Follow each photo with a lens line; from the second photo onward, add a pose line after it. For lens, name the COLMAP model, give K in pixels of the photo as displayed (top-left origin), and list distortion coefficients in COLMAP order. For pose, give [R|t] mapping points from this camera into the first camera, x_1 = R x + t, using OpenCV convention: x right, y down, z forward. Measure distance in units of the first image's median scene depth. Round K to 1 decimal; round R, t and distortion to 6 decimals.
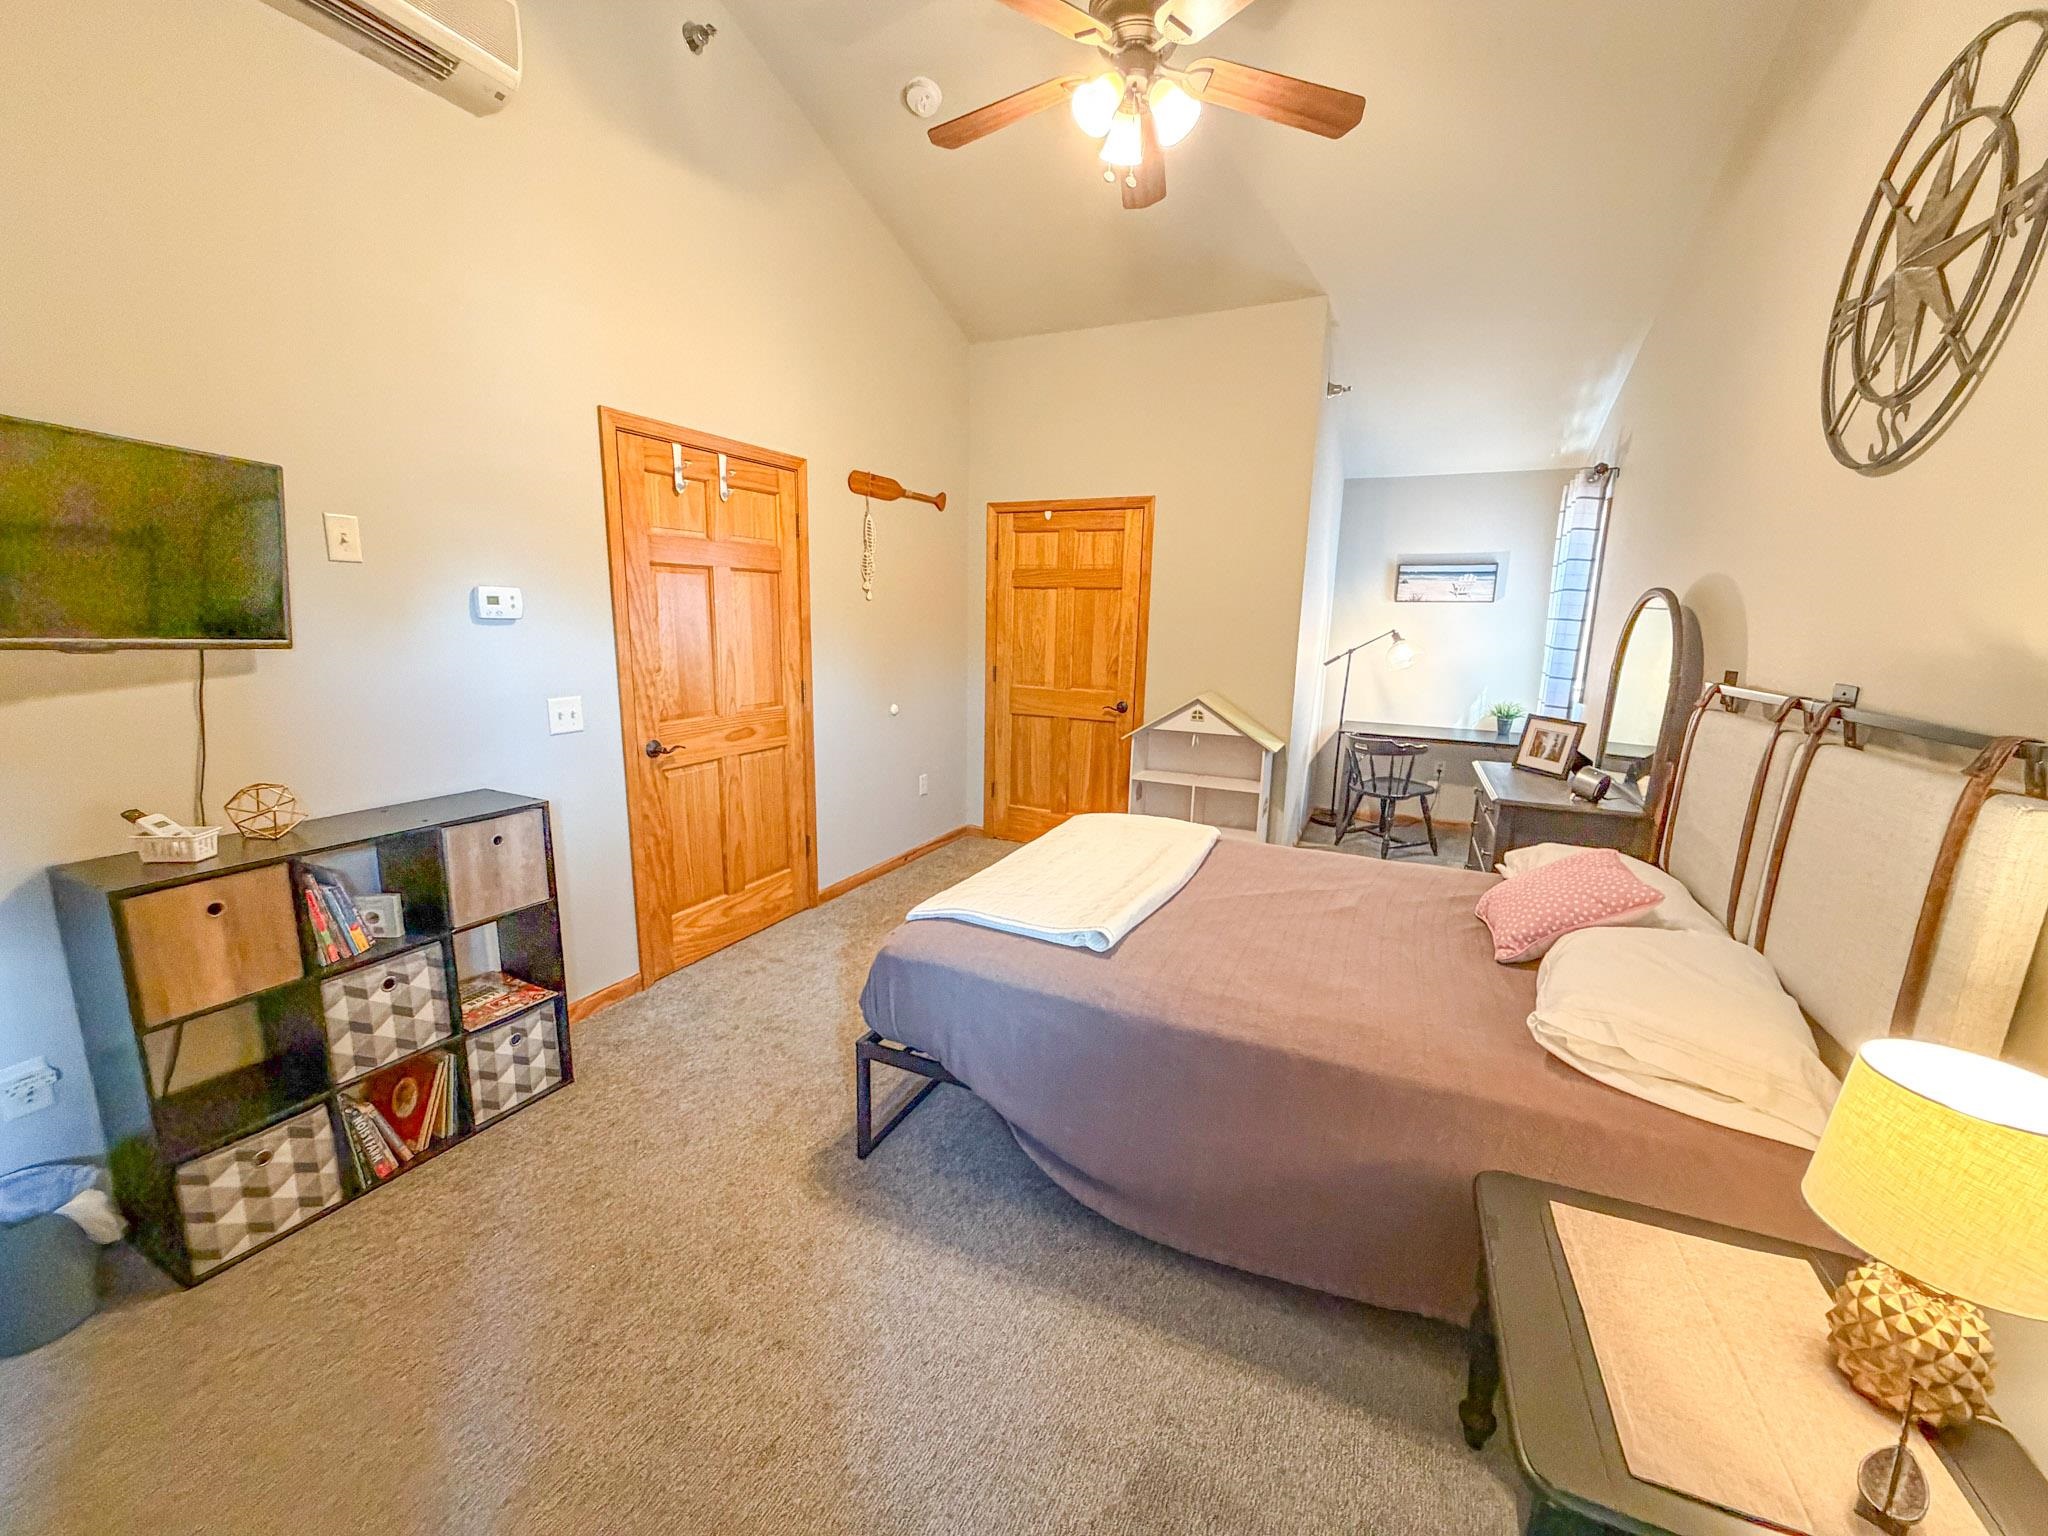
lens RADIAL K [[817.3, 0, 1016.7], [0, 817.3, 768.8], [0, 0, 1]] dist [-0.001528, 0.000428]
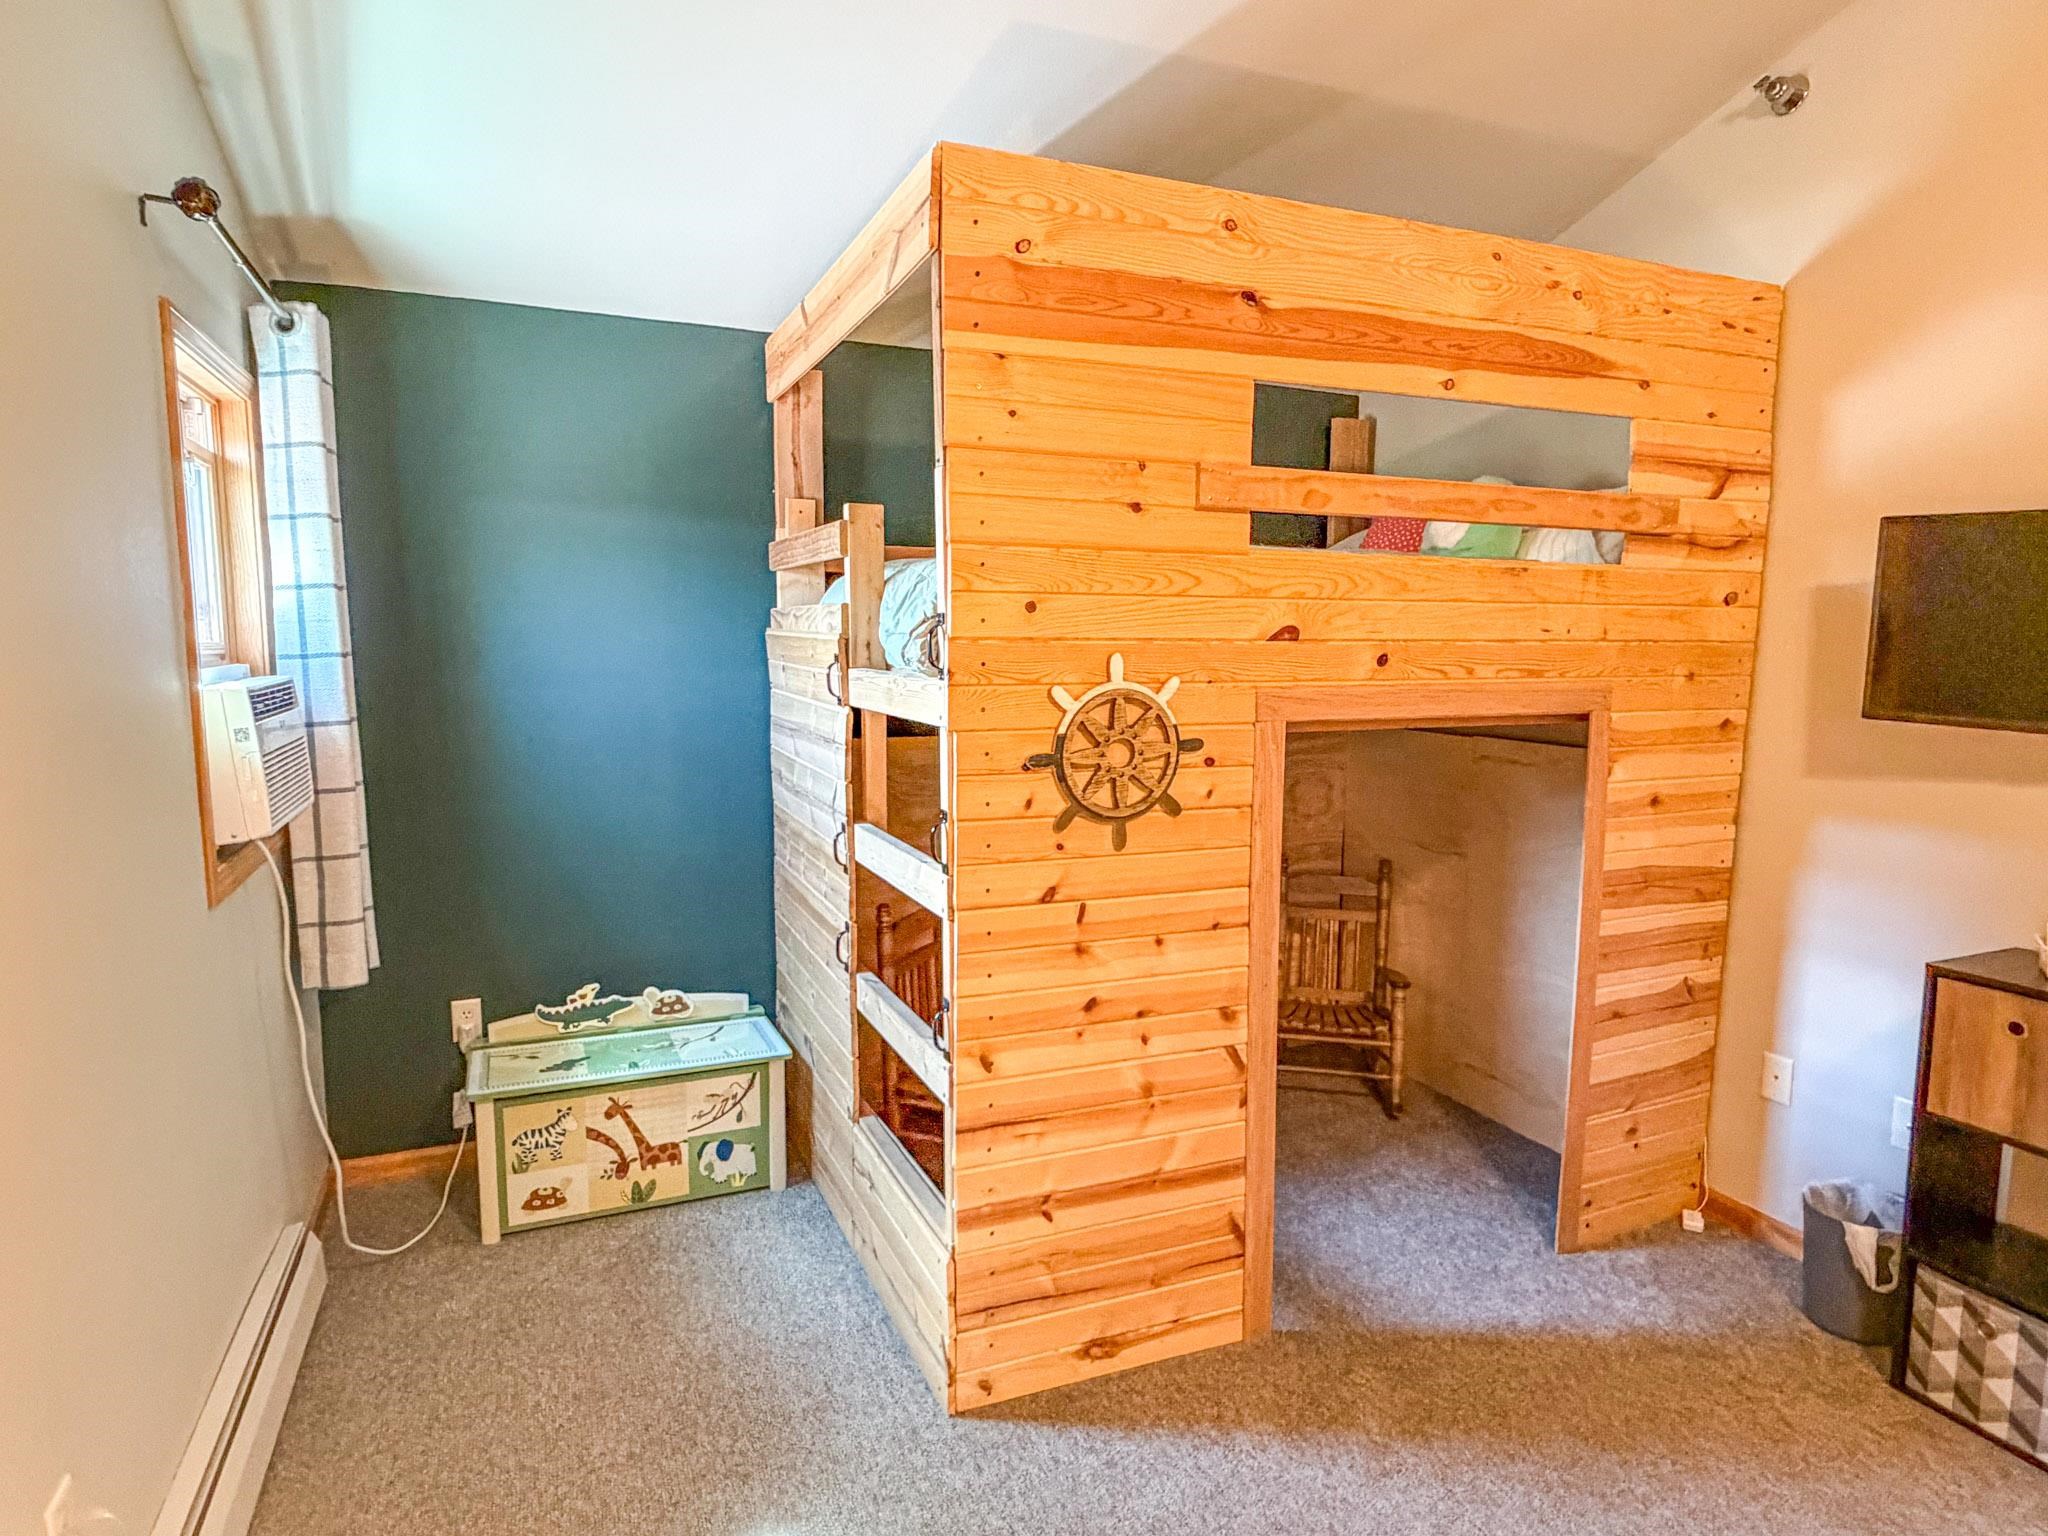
lens RADIAL K [[1133.3, 0, 1025.0], [0, 1133.3, 778.9], [0, 0, 1]] dist [-0.000321, 0.000277]
pose [[-0.658122, 0.066634, -0.749957, 0.354862], [-0.159313, 0.961197, 0.225208, -0.109723], [0.735863, 0.267692, -0.621970, 0.509661]]
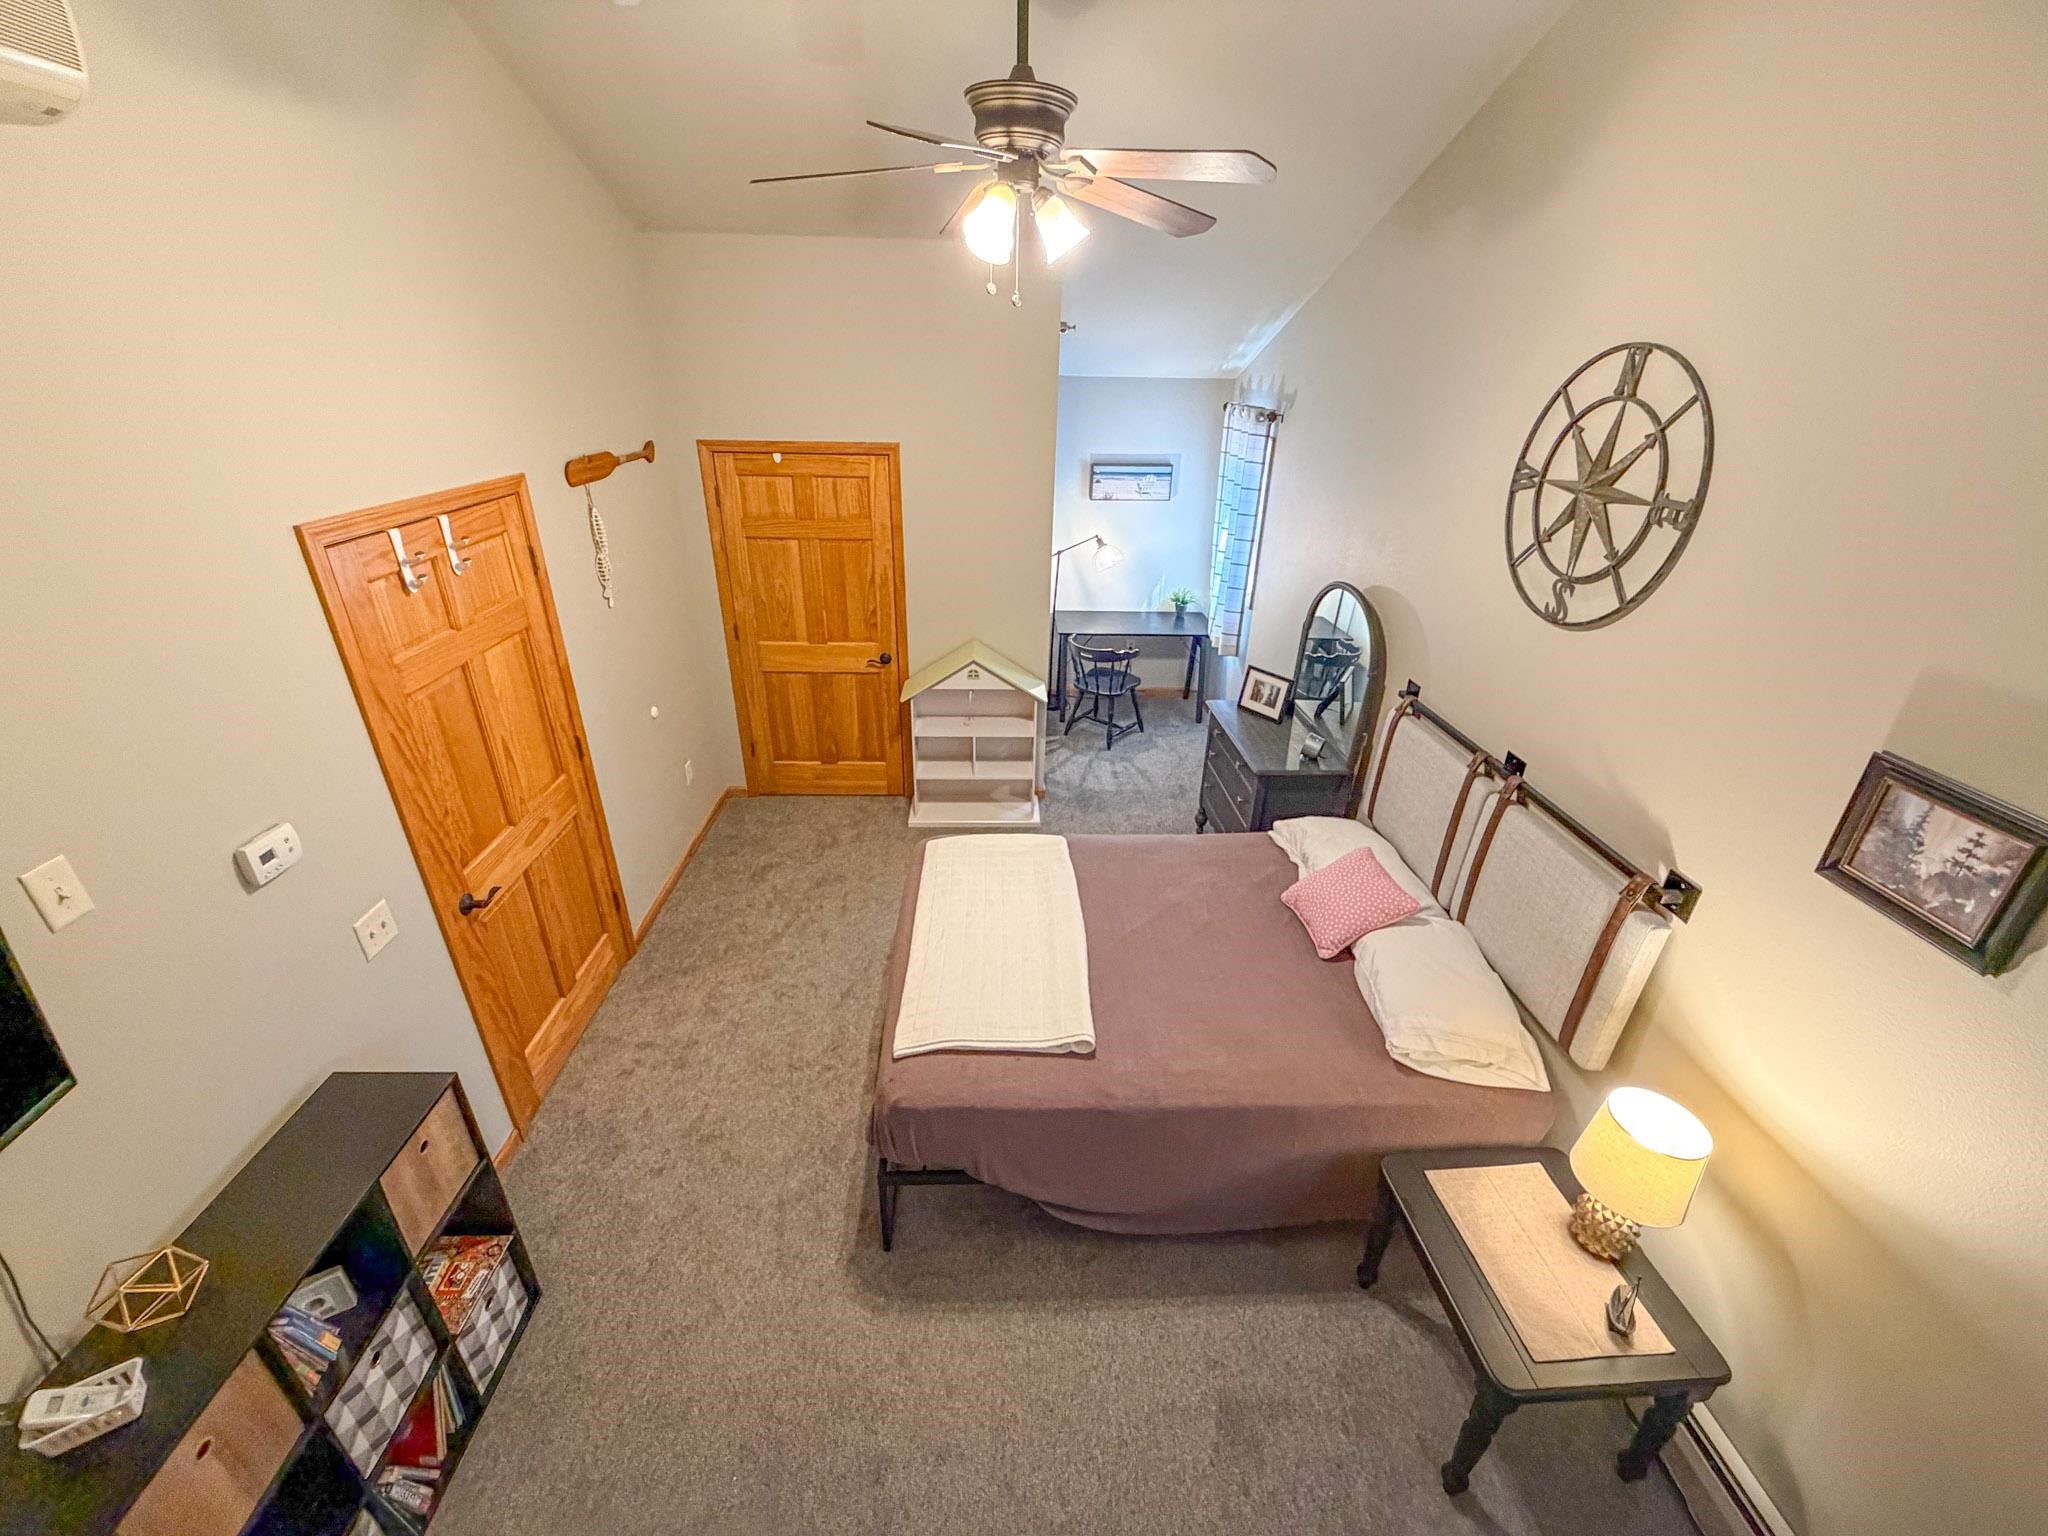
lens RADIAL K [[817.3, 0, 1016.7], [0, 817.3, 768.8], [0, 0, 1]] dist [-0.001528, 0.000428]
pose [[0.888811, -0.207744, 0.408483, -0.260070], [0.088223, 0.952241, 0.292323, -0.355992], [-0.449703, -0.223782, 0.864690, 0.054437]]
